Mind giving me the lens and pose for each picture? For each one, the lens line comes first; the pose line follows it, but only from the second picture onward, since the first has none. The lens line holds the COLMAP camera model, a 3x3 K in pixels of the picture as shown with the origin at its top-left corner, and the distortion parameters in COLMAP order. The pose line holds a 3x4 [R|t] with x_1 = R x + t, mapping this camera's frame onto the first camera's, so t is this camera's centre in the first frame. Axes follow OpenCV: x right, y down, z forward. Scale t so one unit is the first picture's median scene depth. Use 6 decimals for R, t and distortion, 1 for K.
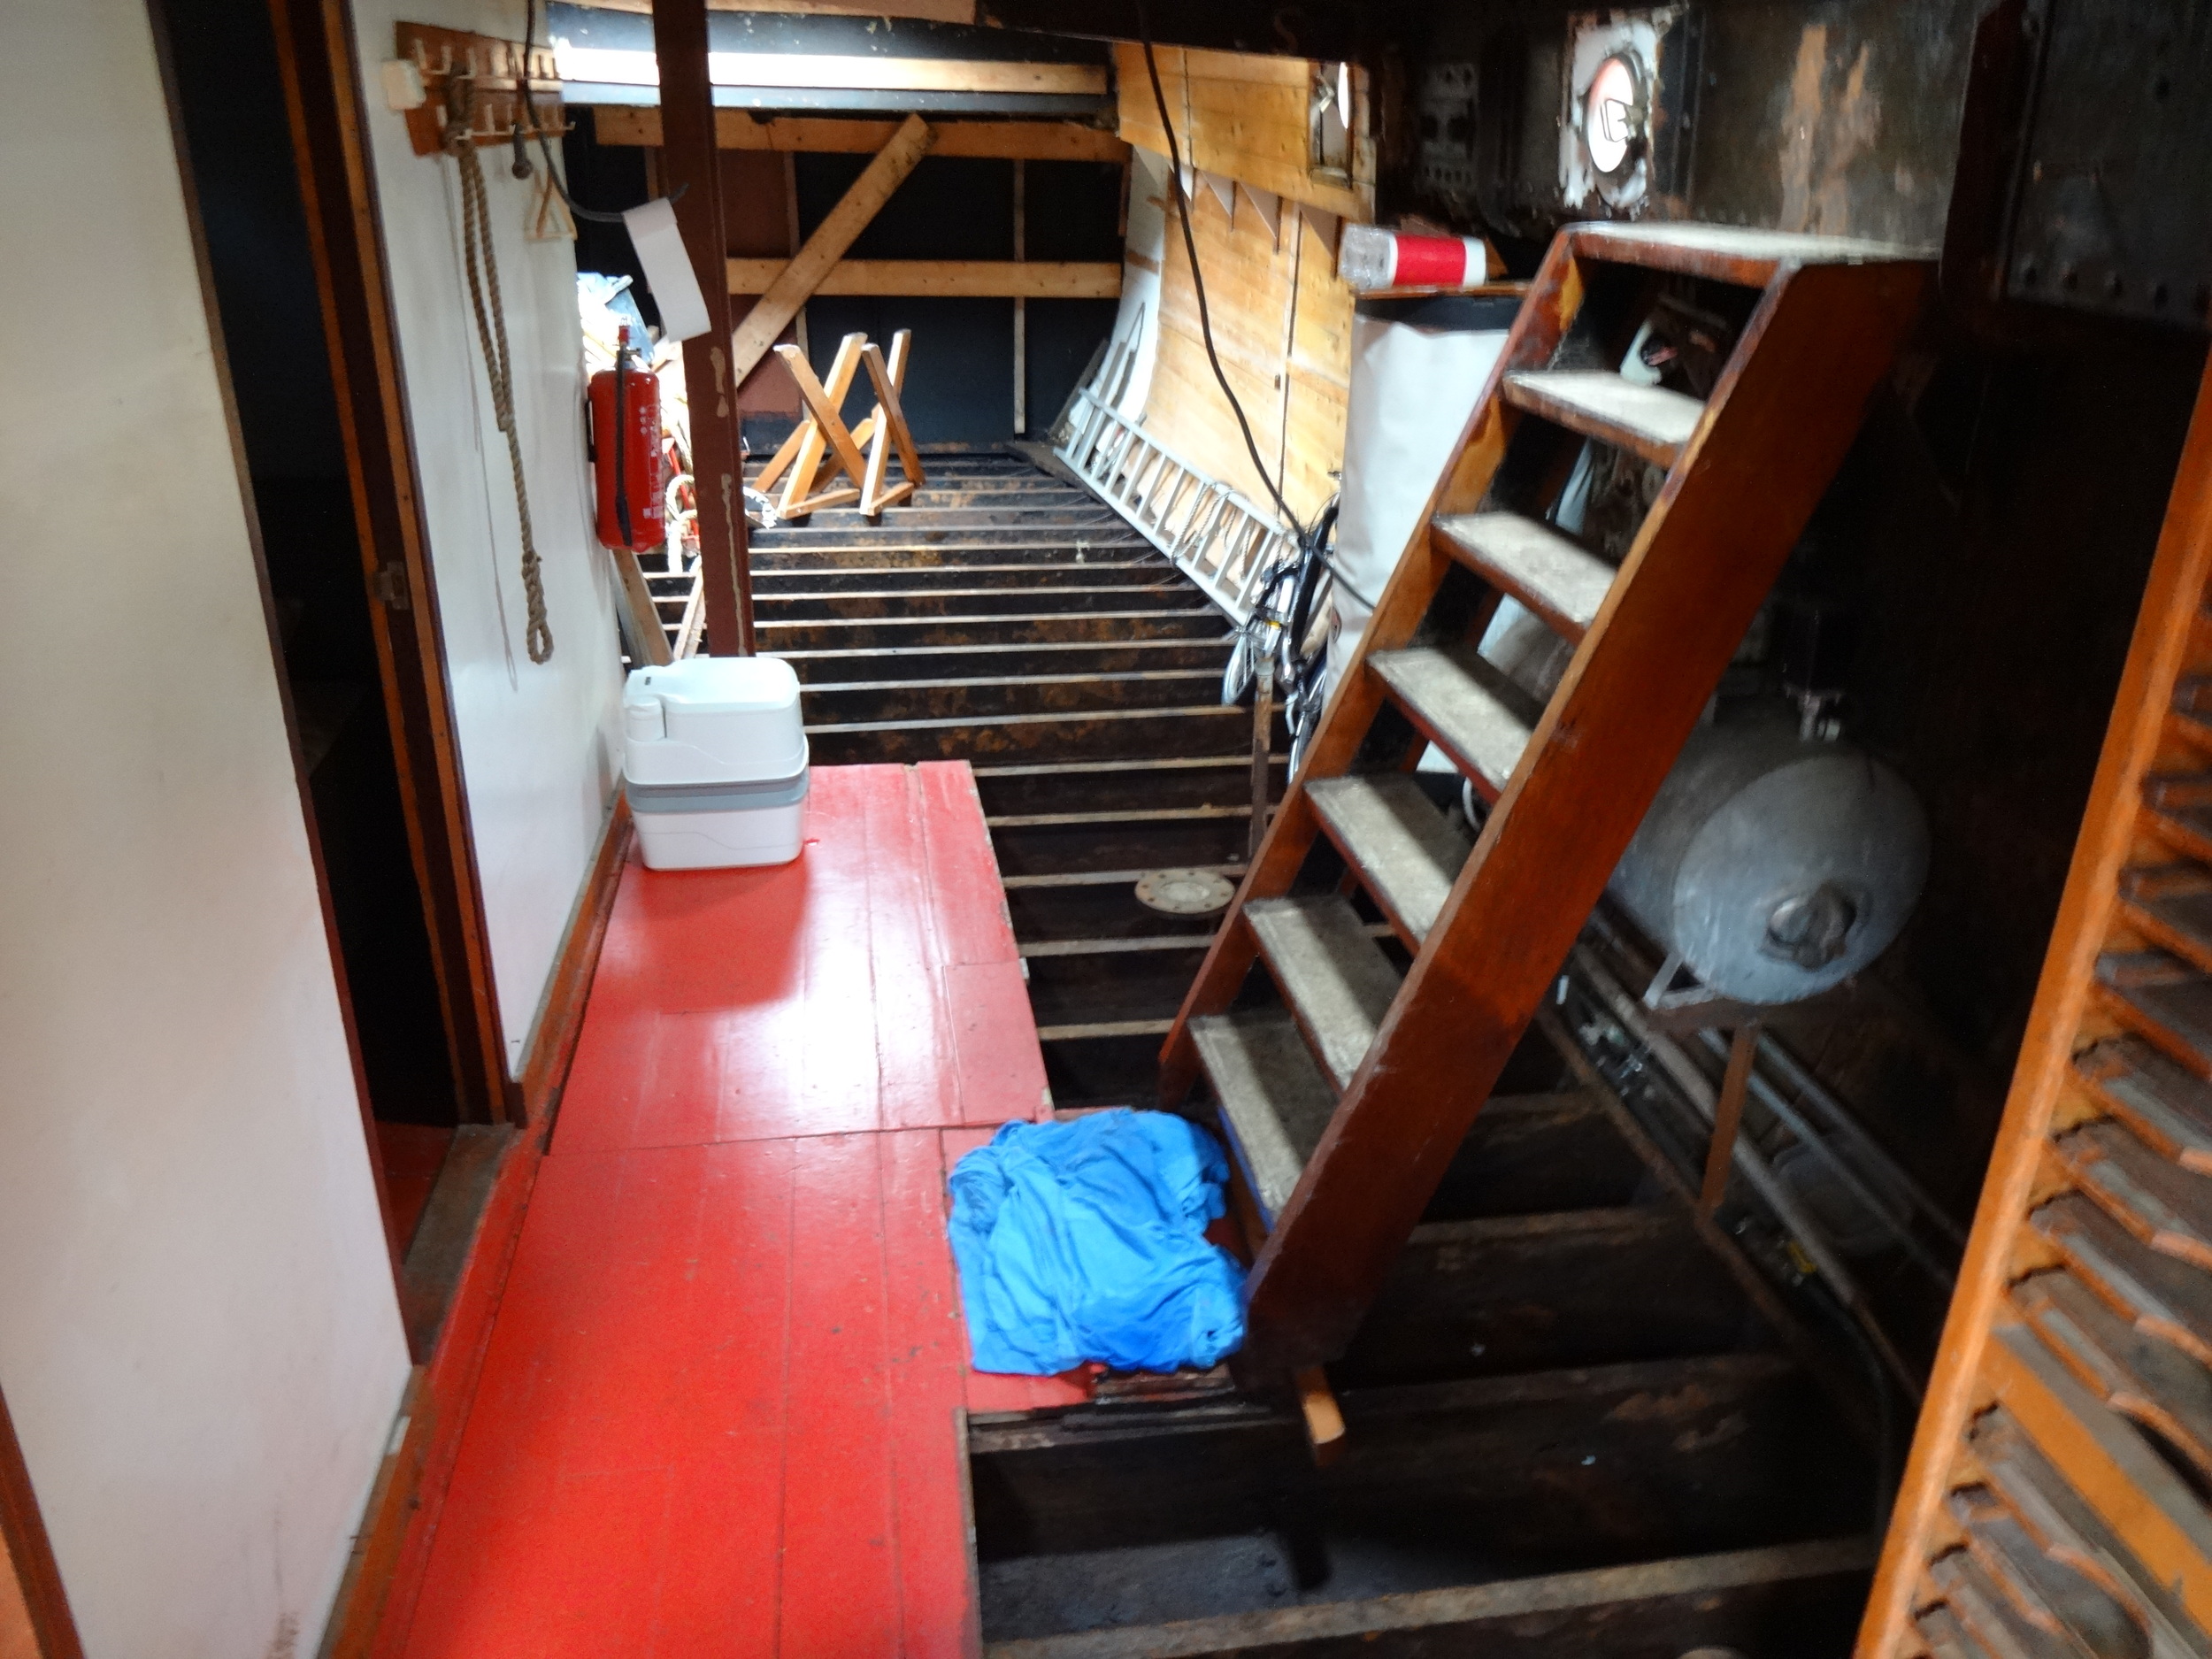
lens RADIAL K [[1628.2, 0, 1103.6], [0, 1628.2, 828.6], [0, 0, 1]] dist [-0.013459, 0.002206]
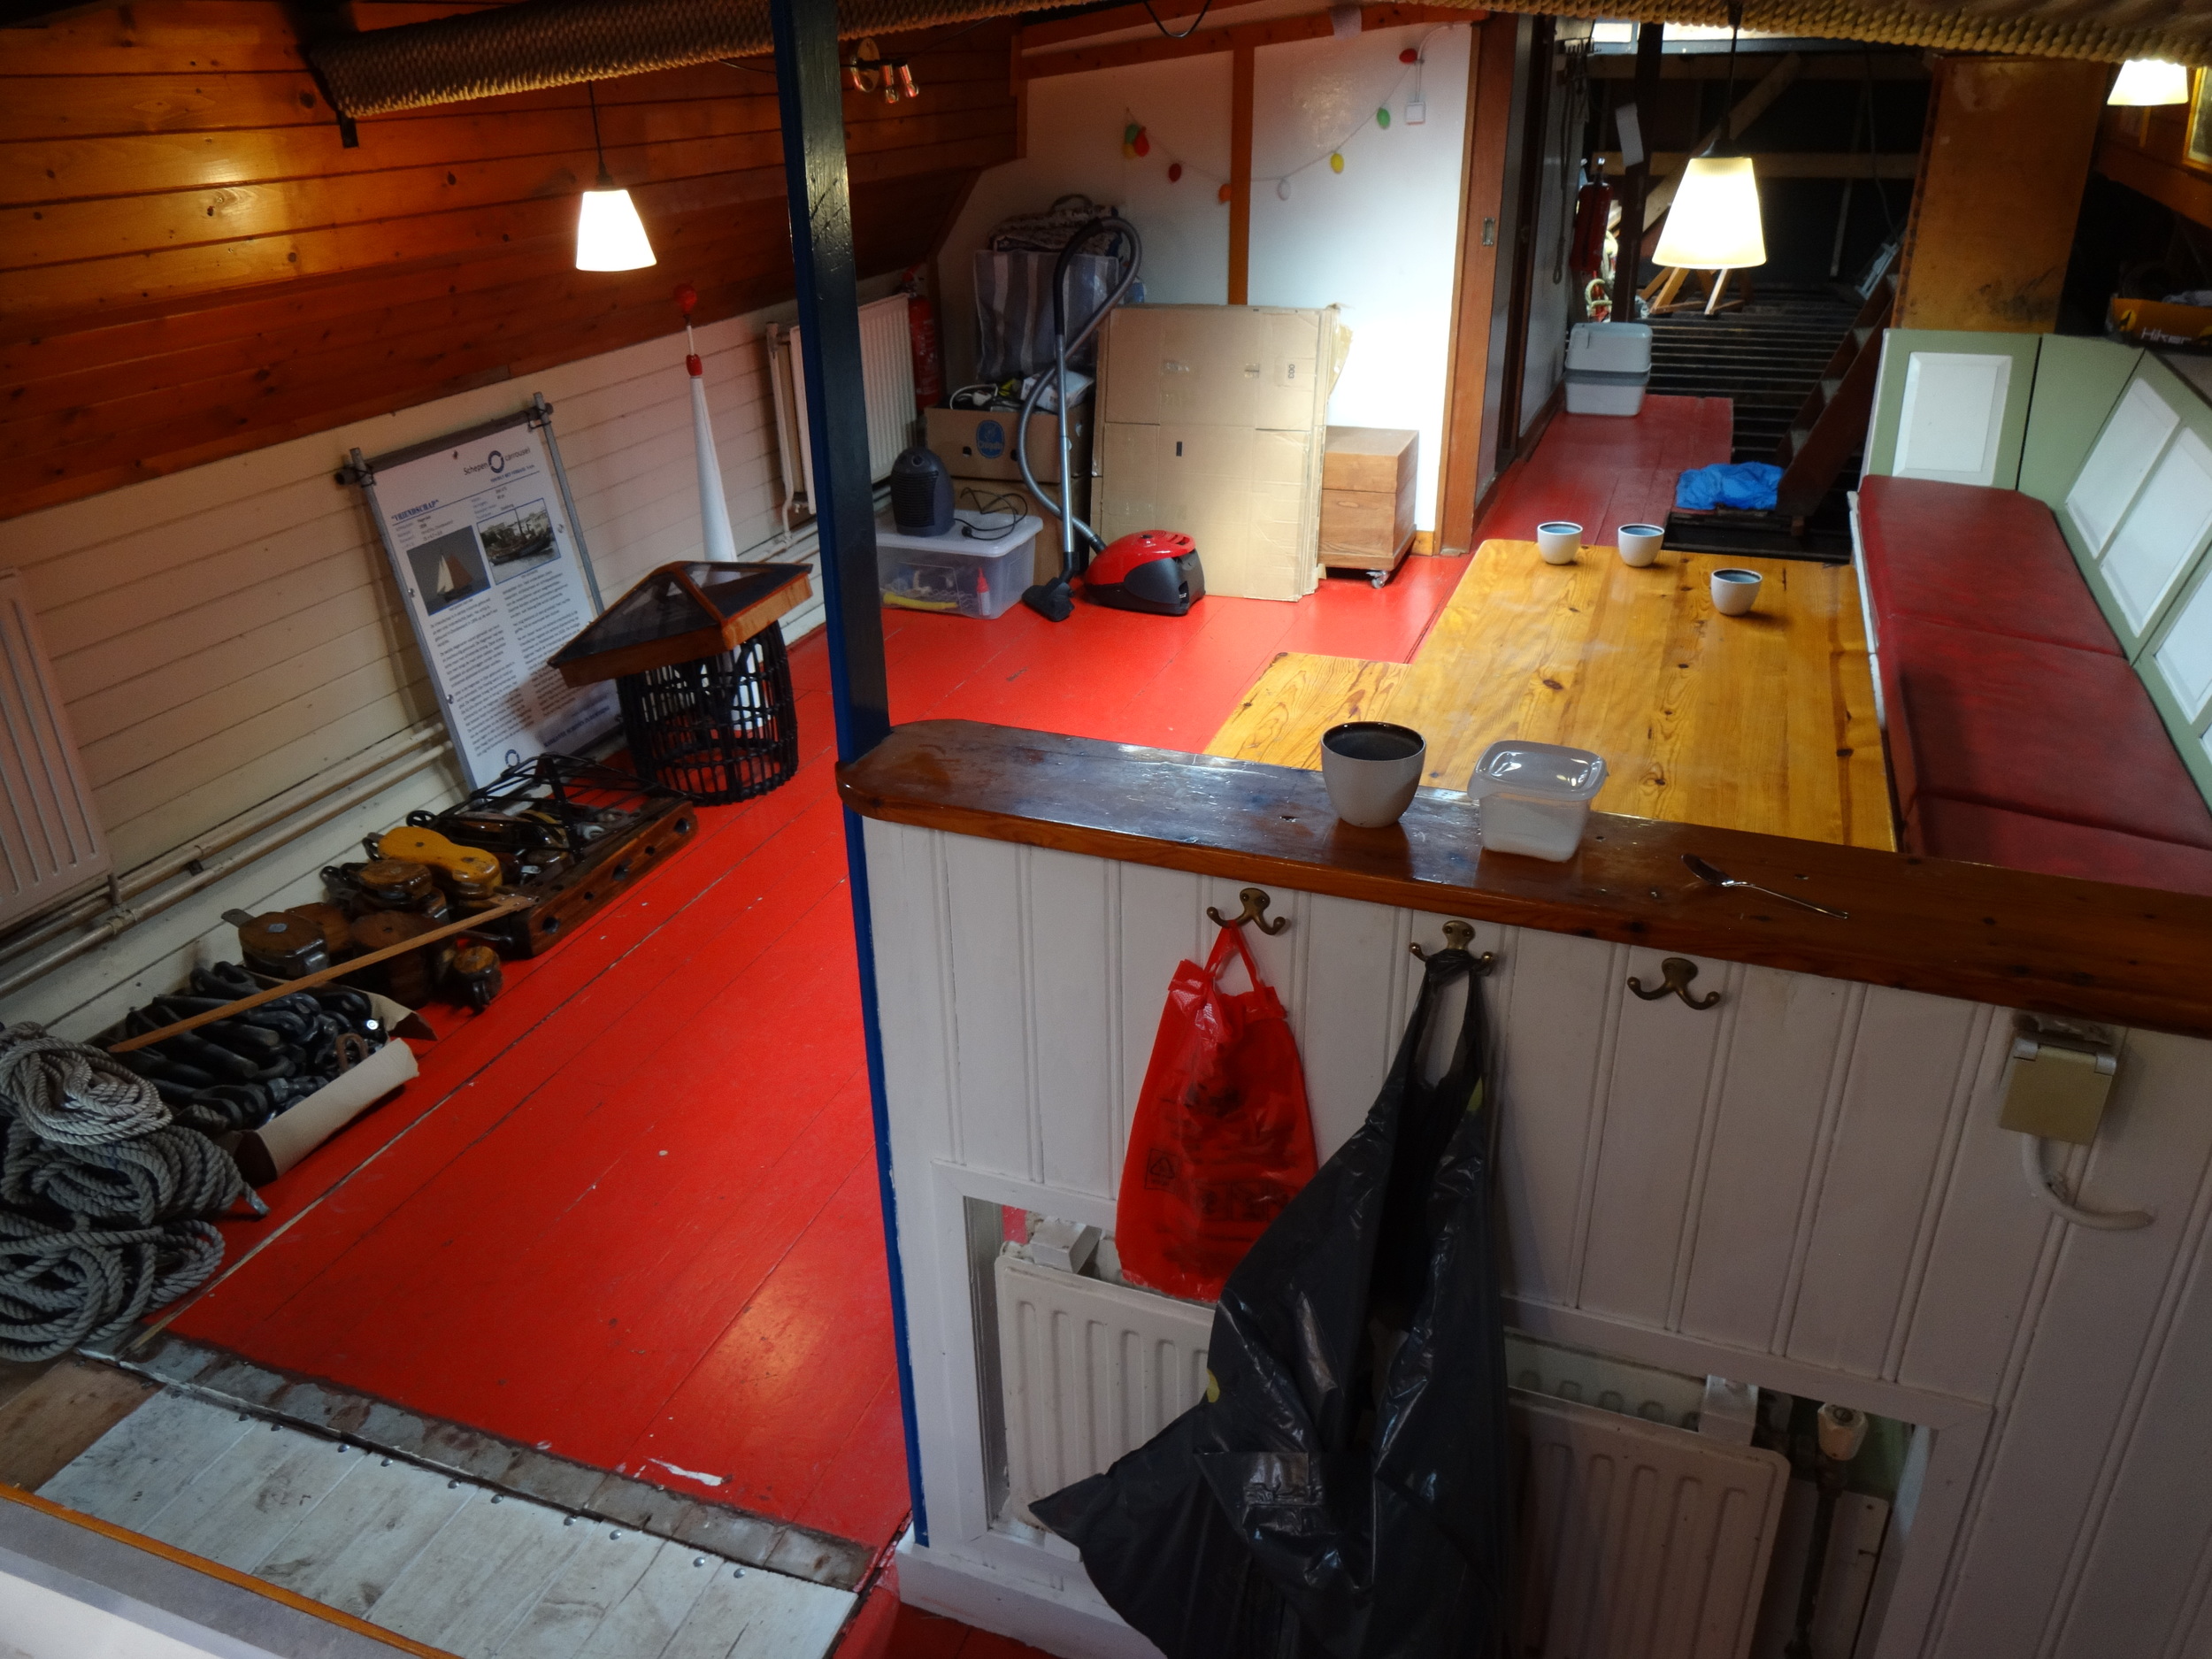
lens RADIAL K [[1628.2, 0, 1100.9], [0, 1628.2, 827.9], [0, 0, 1]] dist [-0.013459, 0.002206]
pose [[0.874224, 0.182274, -0.450010, 0.132648], [-0.168108, 0.983162, 0.071644, 0.273695], [0.455491, 0.013017, 0.890145, -0.634396]]
